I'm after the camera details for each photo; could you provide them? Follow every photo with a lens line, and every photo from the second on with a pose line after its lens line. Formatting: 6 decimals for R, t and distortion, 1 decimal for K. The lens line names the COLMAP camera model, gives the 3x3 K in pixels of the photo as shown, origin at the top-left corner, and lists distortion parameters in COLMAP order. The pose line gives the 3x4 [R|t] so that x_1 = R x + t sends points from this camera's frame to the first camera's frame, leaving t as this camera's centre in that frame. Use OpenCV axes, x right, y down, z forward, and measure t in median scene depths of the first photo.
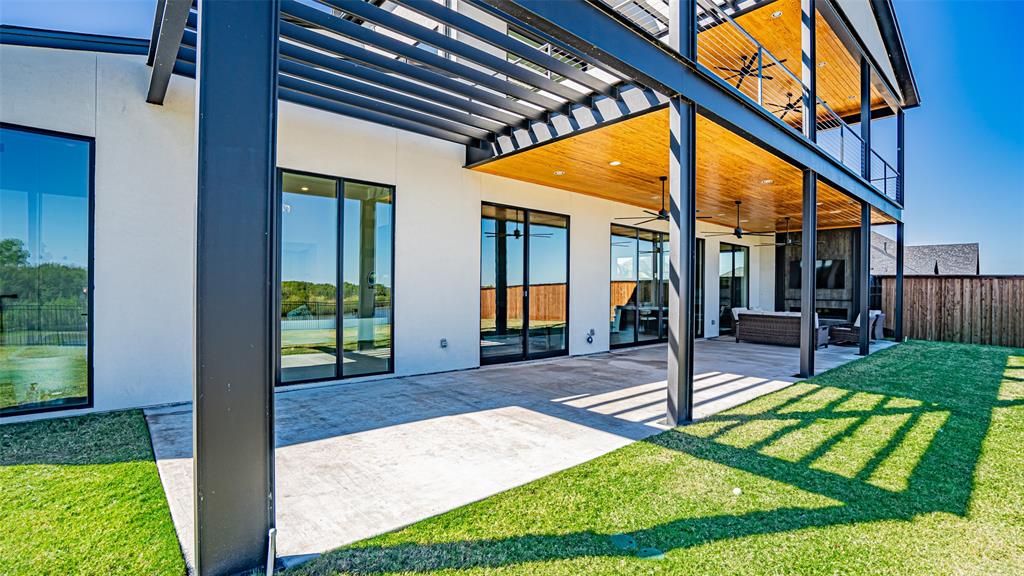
lens RADIAL K [[464.8, 0, 514.3], [0, 464.8, 291.9], [0, 0, 1]] dist [0.000562, -0.000303]
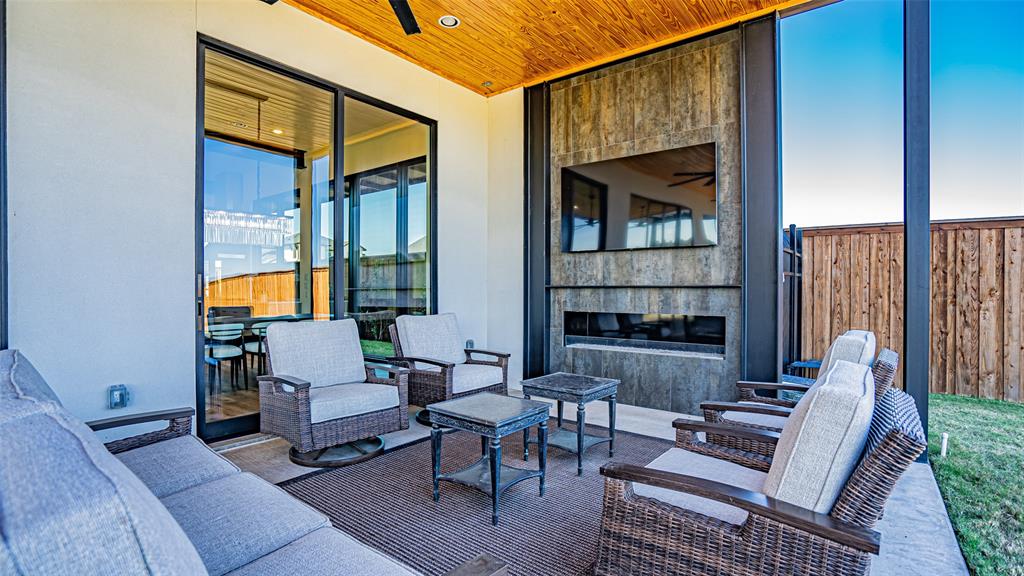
lens RADIAL K [[464.8, 0, 510.1], [0, 464.8, 287.3], [0, 0, 1]] dist [0.000562, -0.000303]
pose [[0.983964, -0.009793, 0.178096, 0.507149], [0.010932, 0.999926, -0.005417, 0.016915], [-0.178030, 0.007277, 0.983998, 0.702585]]
